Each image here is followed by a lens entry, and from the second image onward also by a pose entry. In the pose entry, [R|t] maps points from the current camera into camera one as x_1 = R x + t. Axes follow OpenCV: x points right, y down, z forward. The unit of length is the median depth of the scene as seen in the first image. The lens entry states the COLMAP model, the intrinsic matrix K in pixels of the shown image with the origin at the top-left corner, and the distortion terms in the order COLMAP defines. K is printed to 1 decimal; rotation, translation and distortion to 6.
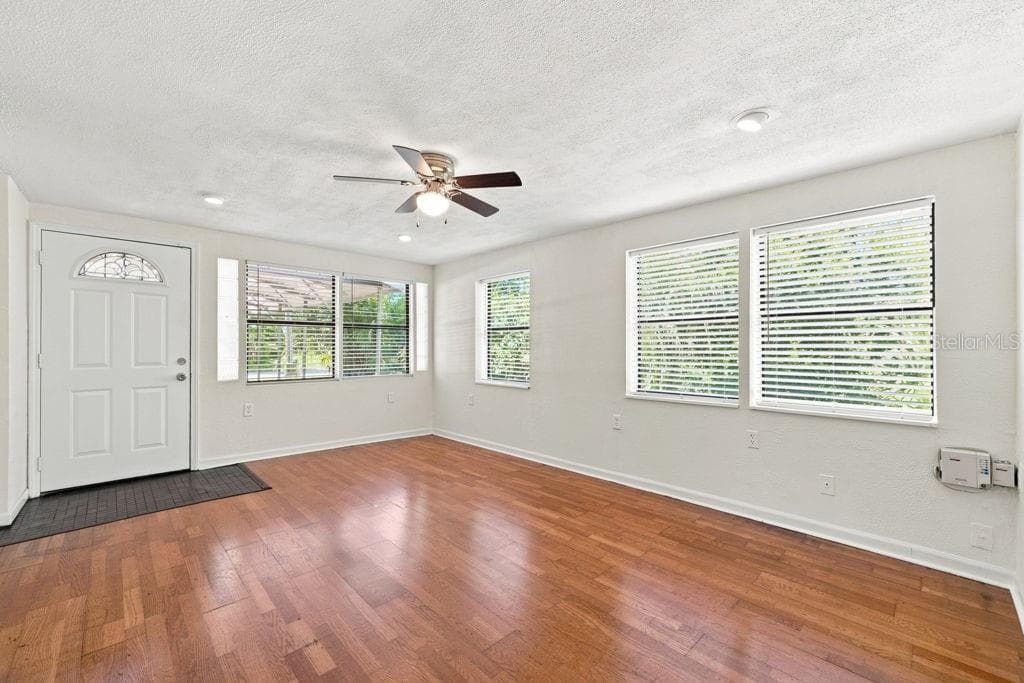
lens RADIAL K [[421.2, 0, 512.0], [0, 421.2, 341.5], [0, 0, 1]] dist [0.012156, -0.000380]
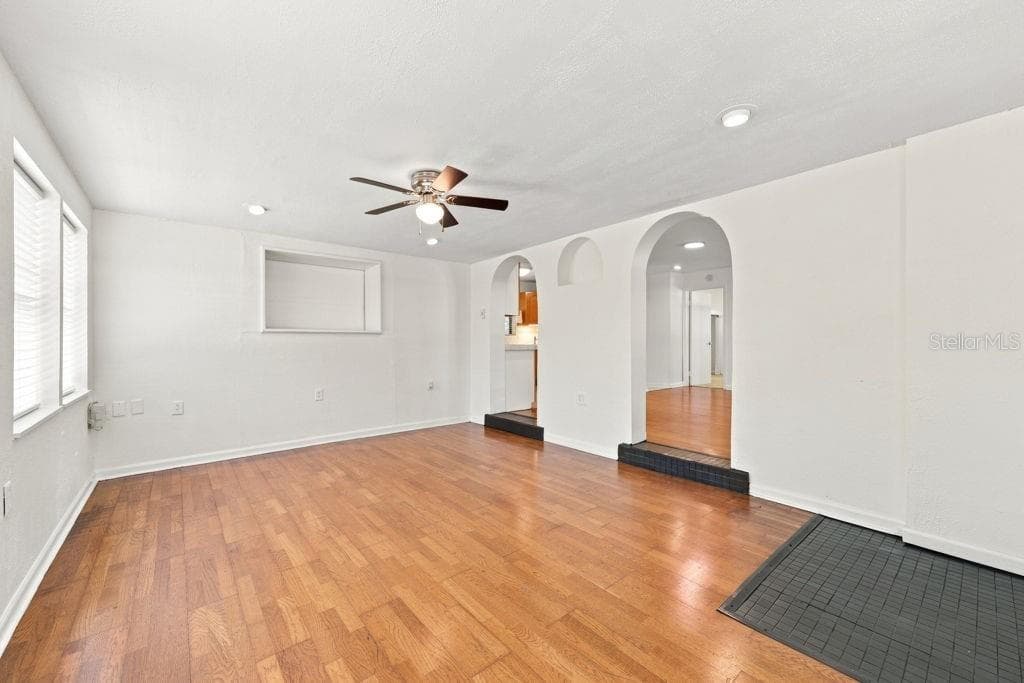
lens RADIAL K [[401.7, 0, 512.0], [0, 401.7, 341.5], [0, 0, 1]] dist [0.002473, 0.000095]
pose [[-0.997292, 0.001902, 0.073516, -0.337503], [0.001328, 0.999968, -0.007864, 0.023368], [-0.073529, -0.007745, -0.997263, 1.419568]]
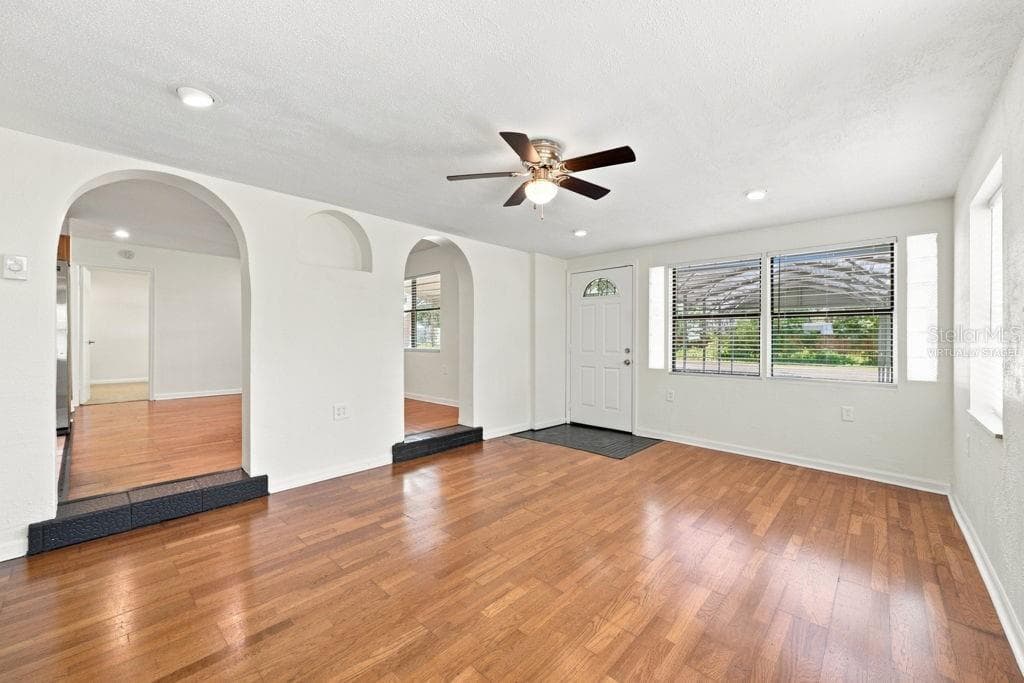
lens RADIAL K [[401.7, 0, 512.0], [0, 401.7, 341.5], [0, 0, 1]] dist [0.002473, 0.000095]
pose [[0.051131, 0.001068, -0.998691, 0.499852], [0.003424, 0.999993, 0.001245, 0.015644], [0.998686, -0.003484, 0.051127, 0.604951]]
